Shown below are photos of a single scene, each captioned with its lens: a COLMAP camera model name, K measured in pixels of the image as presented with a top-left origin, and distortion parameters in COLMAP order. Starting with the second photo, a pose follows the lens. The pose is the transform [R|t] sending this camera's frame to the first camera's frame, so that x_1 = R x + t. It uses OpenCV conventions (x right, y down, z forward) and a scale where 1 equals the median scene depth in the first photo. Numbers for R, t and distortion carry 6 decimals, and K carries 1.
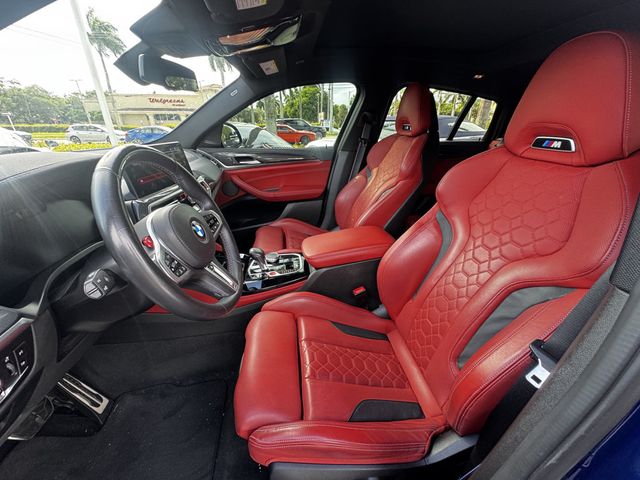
lens RADIAL K [[255.5, 0, 320.0], [0, 255.5, 240.0], [0, 0, 1]] dist [-0.000735, 0.000095]
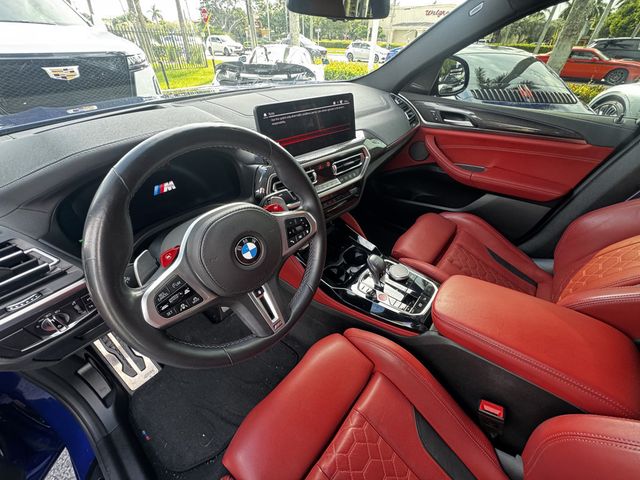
lens RADIAL K [[255.5, 0, 320.0], [0, 255.5, 240.0], [0, 0, 1]] dist [-0.000735, 0.000095]
pose [[0.673208, 0.465454, -0.574582, 0.027337], [-0.321237, 0.883972, 0.339706, -0.132034], [0.666032, -0.044116, 0.744618, 0.200566]]
